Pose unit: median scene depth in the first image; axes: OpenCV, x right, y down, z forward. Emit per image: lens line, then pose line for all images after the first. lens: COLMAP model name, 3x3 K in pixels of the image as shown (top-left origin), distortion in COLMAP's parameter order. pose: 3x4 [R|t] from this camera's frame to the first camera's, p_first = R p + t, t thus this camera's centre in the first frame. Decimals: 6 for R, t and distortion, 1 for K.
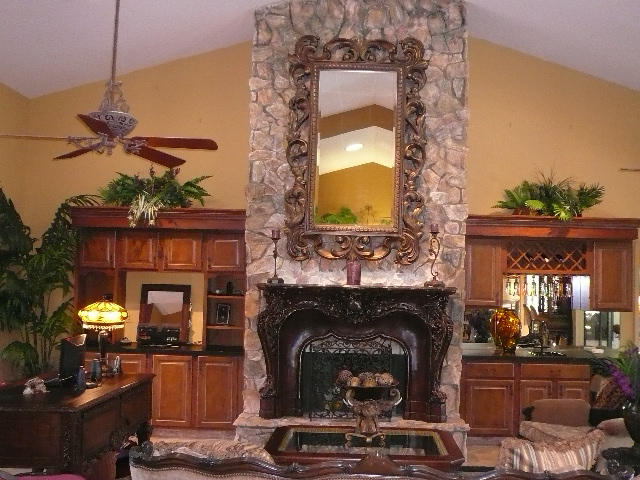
lens RADIAL K [[745.5, 0, 320.0], [0, 745.5, 241.3], [0, 0, 1]] dist [-0.017077, 0.000000]
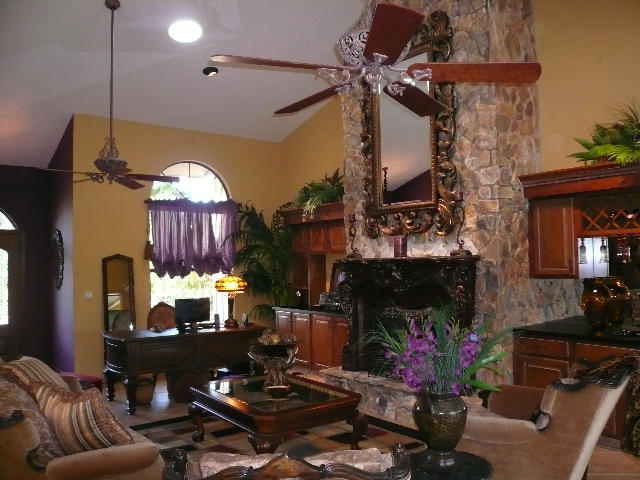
lens RADIAL K [[532.5, 0, 320.1], [0, 532.5, 239.2], [0, 0, 1]] dist [0.005976, -0.000498]
pose [[0.657386, -0.065651, -0.750689, 0.543373], [0.069382, 0.997239, -0.026454, 0.044142], [0.750353, -0.034694, 0.660126, 0.391044]]
